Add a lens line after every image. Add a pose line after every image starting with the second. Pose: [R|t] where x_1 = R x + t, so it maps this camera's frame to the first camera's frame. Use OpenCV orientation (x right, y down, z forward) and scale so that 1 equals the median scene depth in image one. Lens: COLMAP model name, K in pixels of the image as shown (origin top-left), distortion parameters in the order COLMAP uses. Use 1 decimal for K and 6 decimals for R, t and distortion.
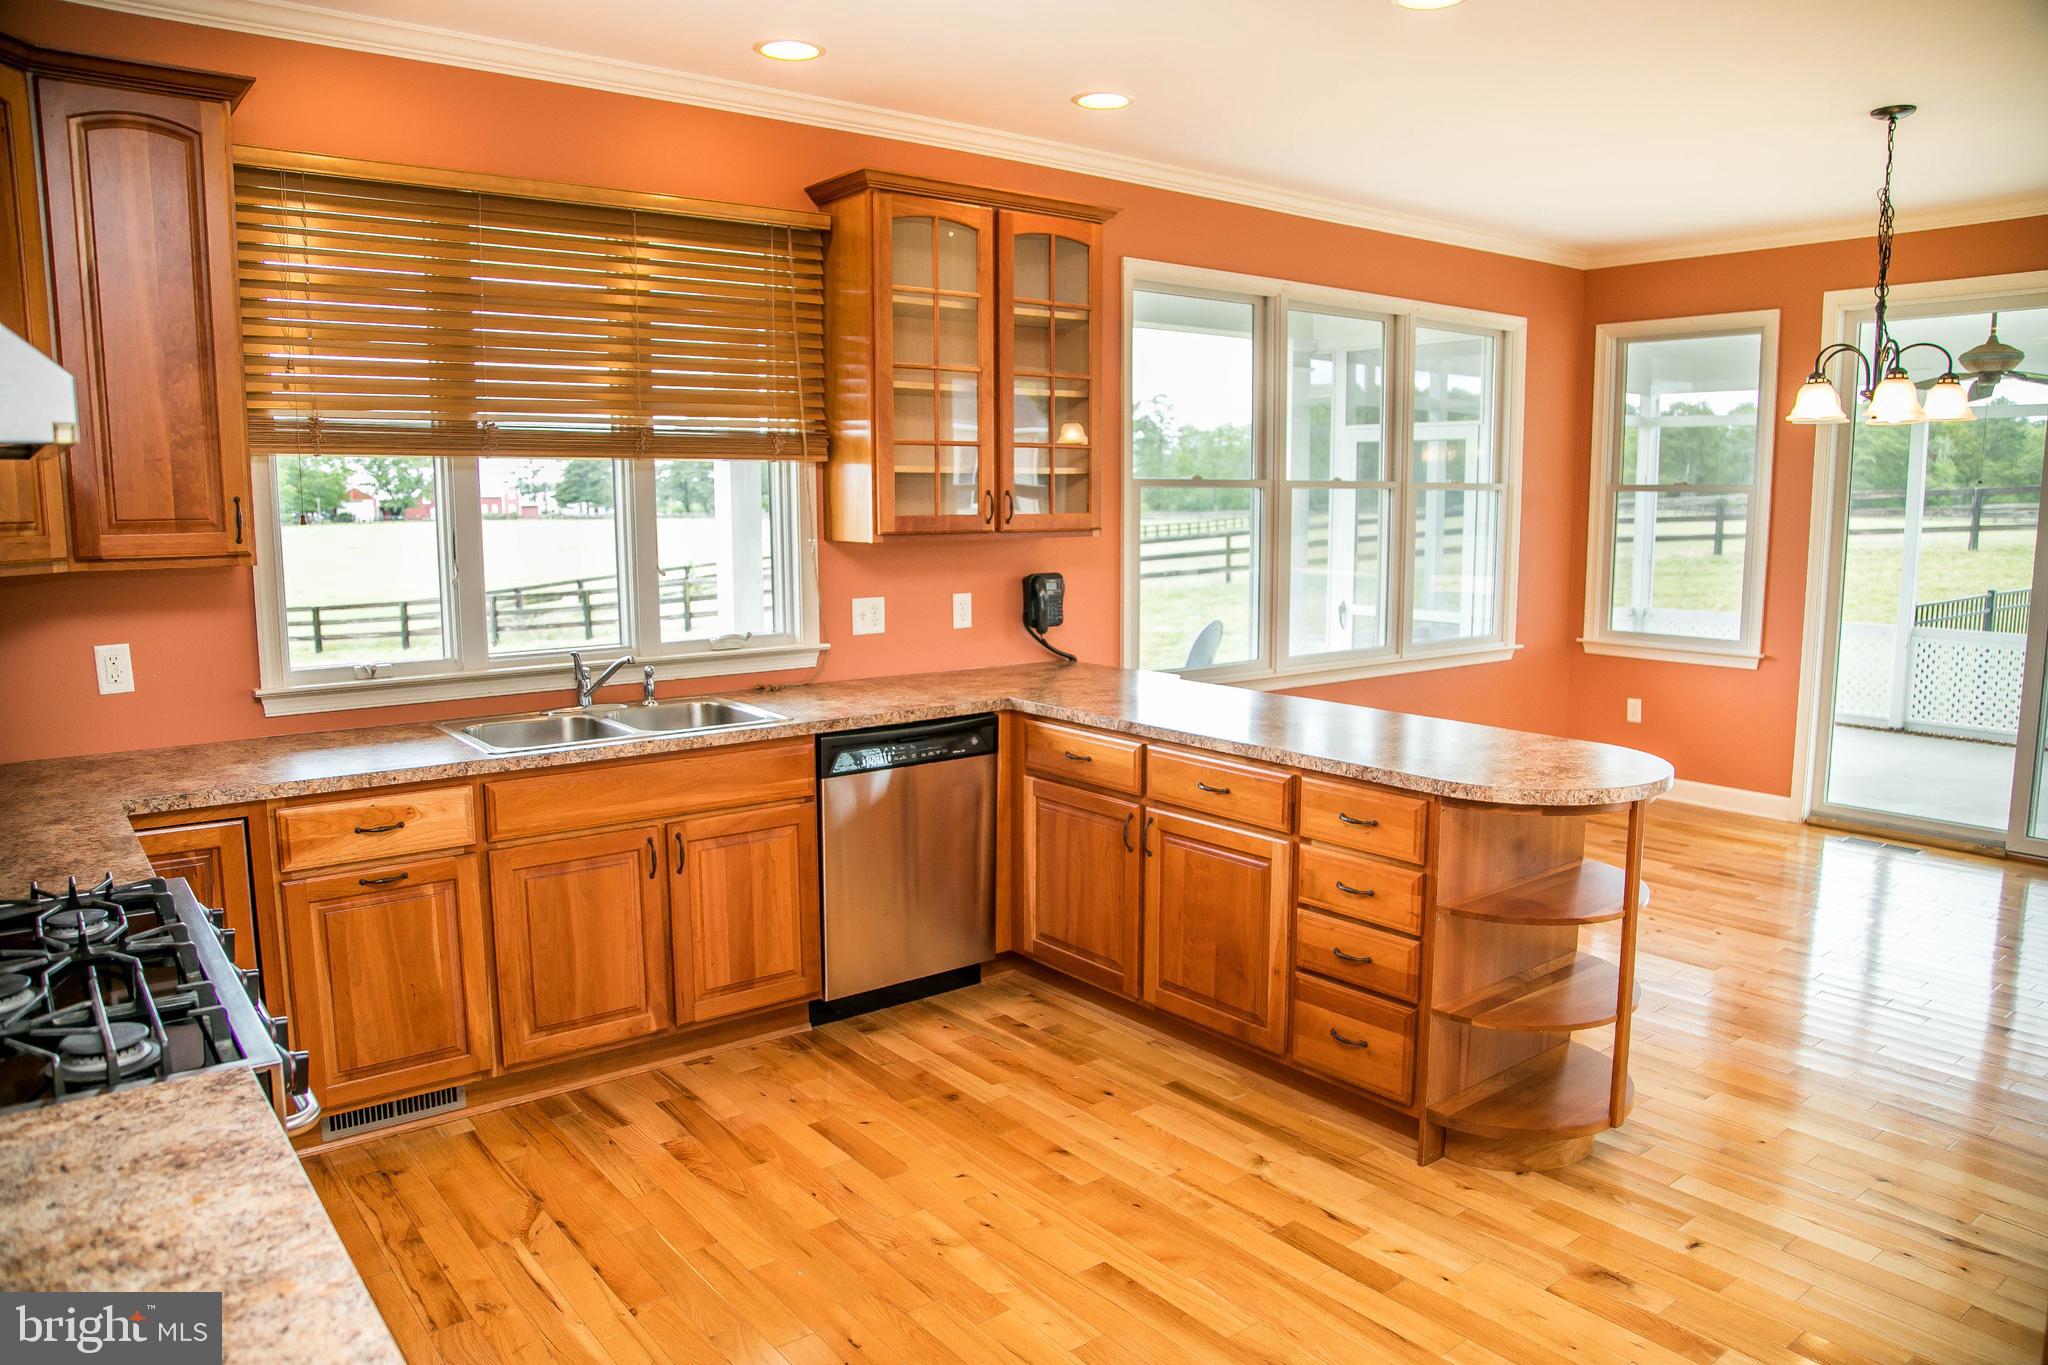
lens RADIAL K [[1408.6, 0, 1045.1], [0, 1408.6, 687.4], [0, 0, 1]] dist [-0.129529, 0.083164]
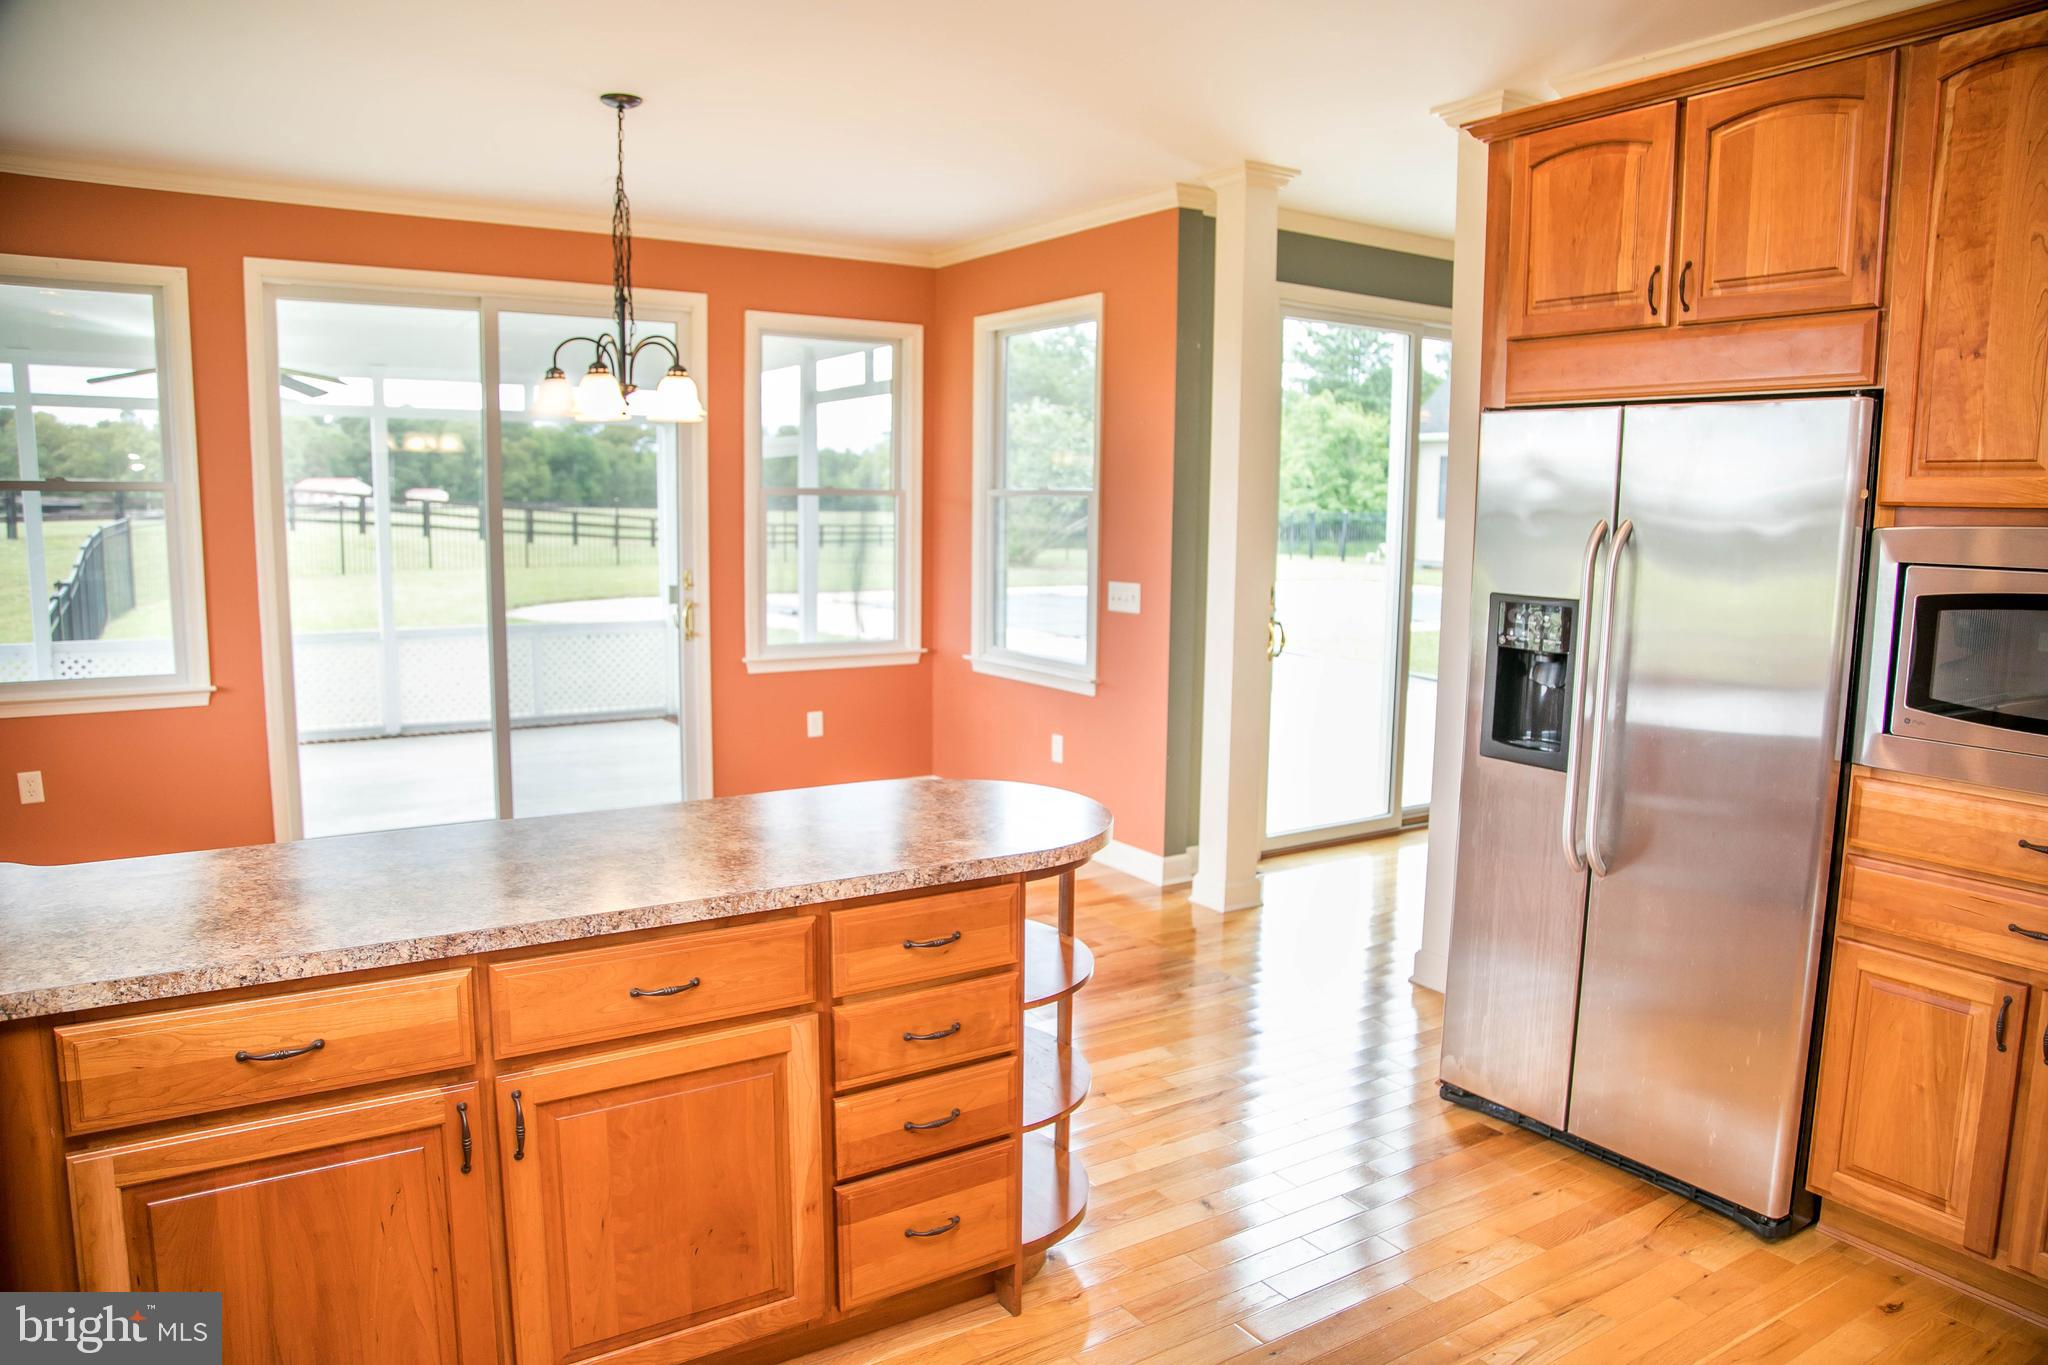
lens RADIAL K [[1408.6, 0, 1045.1], [0, 1408.6, 687.4], [0, 0, 1]] dist [-0.129529, 0.083164]
pose [[0.093830, -0.126844, 0.987475, -0.422656], [0.121322, 0.985916, 0.115115, -0.100925], [-0.988168, 0.109001, 0.107898, 0.734933]]
